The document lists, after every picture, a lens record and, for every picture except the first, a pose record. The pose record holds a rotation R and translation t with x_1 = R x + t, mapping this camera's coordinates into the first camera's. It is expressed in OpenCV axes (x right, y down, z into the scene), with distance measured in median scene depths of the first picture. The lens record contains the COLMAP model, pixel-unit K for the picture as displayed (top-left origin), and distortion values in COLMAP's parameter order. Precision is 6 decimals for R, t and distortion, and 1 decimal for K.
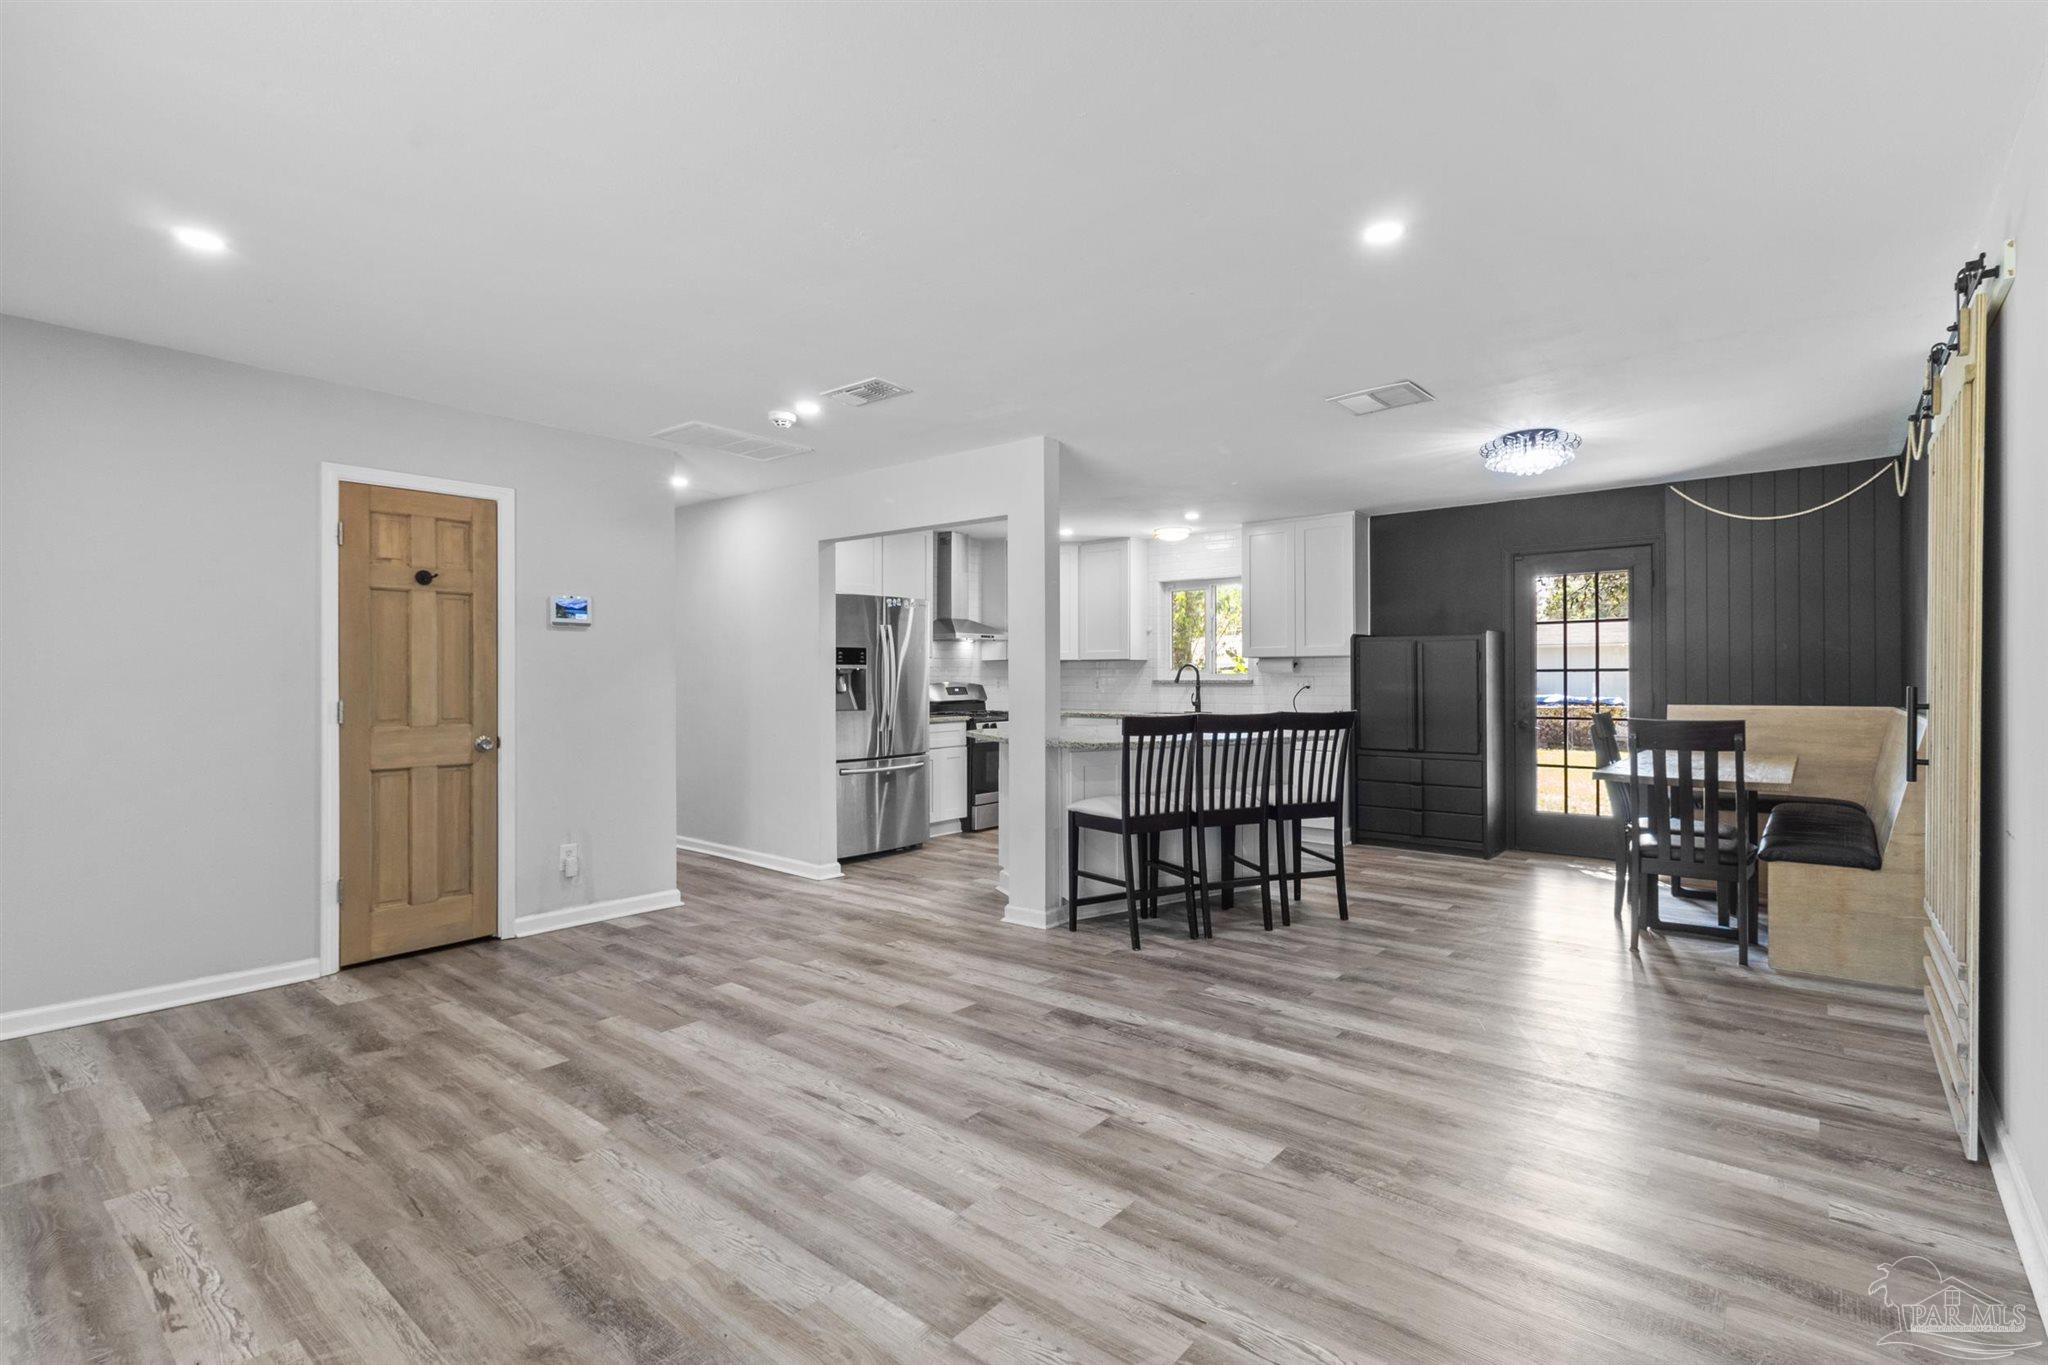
lens RADIAL K [[953.5, 0, 1025.9], [0, 953.5, 676.1], [0, 0, 1]] dist [0.000032, 0.000000]
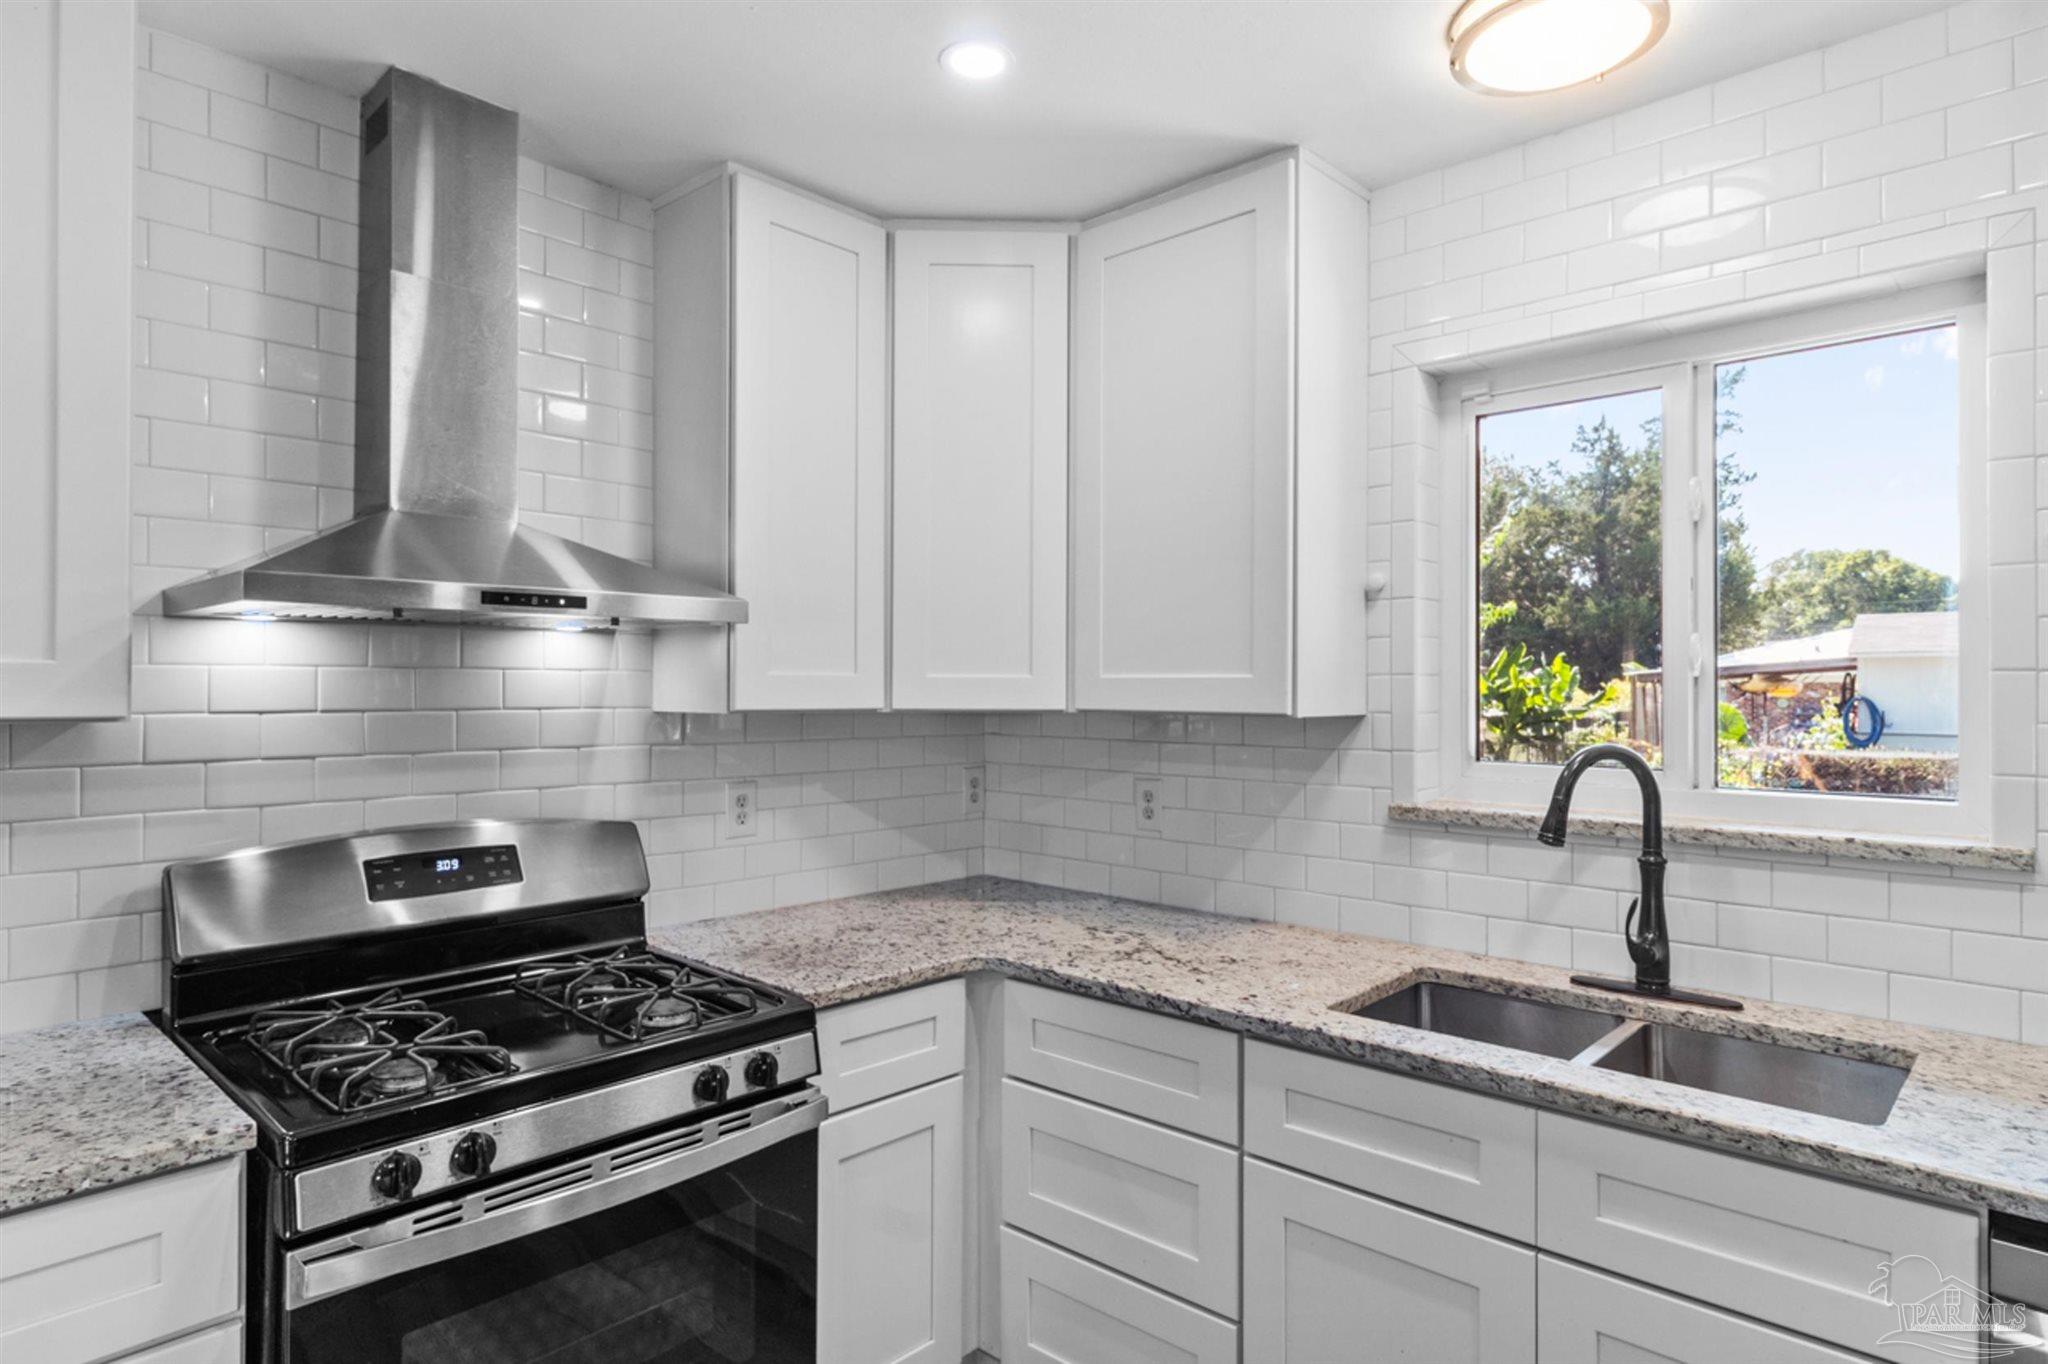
lens RADIAL K [[1140.3, 0, 1023.0], [0, 1140.3, 684.9], [0, 0, 1]] dist [-0.000667, -0.000061]
pose [[0.998081, -0.002448, -0.061876, 0.065404], [0.001752, 0.999935, -0.011304, -0.021168], [0.061899, 0.011174, 0.998020, 0.738732]]
